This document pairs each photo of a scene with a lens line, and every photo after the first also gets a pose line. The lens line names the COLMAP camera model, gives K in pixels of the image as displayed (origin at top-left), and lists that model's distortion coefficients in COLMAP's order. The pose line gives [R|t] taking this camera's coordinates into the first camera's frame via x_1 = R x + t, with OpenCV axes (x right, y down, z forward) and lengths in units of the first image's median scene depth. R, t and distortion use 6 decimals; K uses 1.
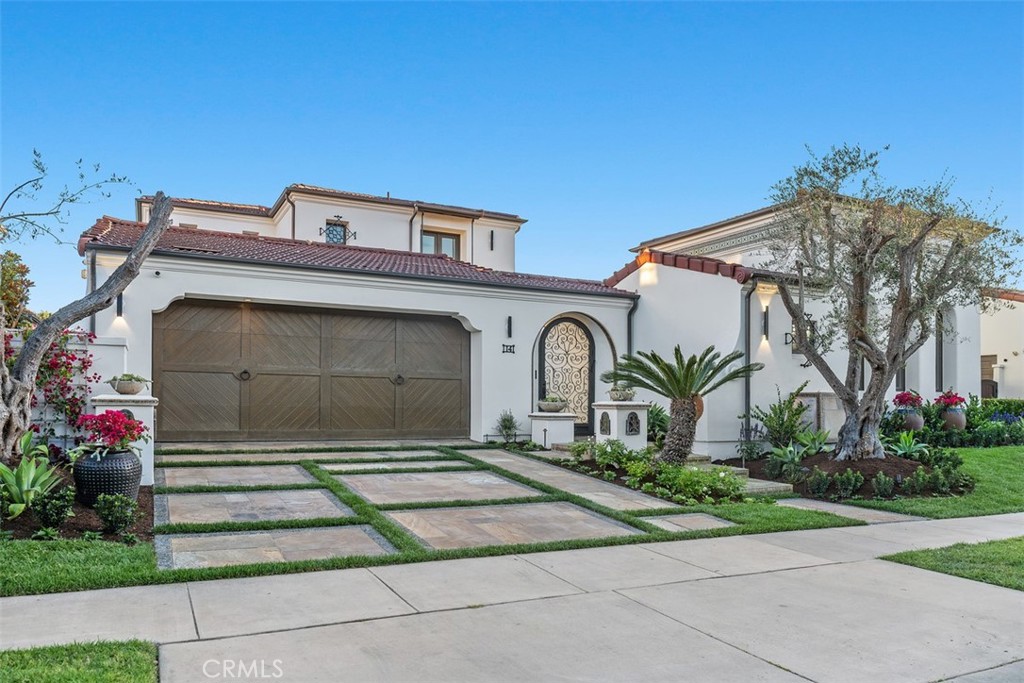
lens RADIAL K [[722.4, 0, 512.0], [0, 722.4, 341.5], [0, 0, 1]] dist [-0.042245, -0.000319]
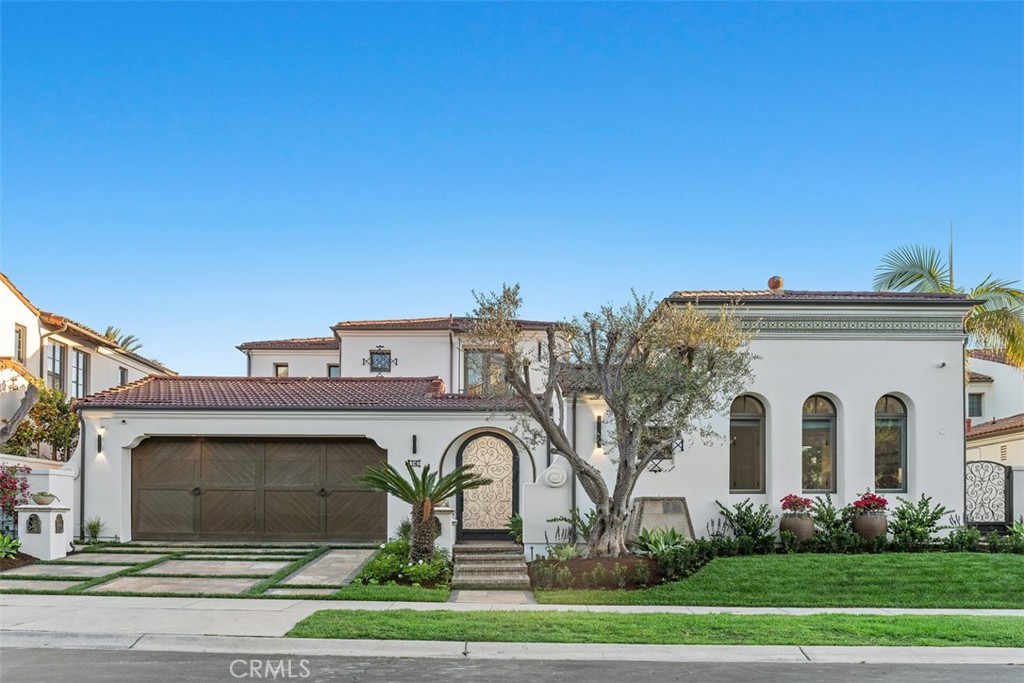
lens RADIAL K [[886.2, 0, 512.0], [0, 886.2, 341.5], [0, 0, 1]] dist [-0.031842, -0.000687]
pose [[0.907233, -0.090736, -0.410726, 0.800885], [0.043094, 0.991369, -0.123819, -0.001275], [0.418415, 0.094633, 0.903312, -0.255806]]
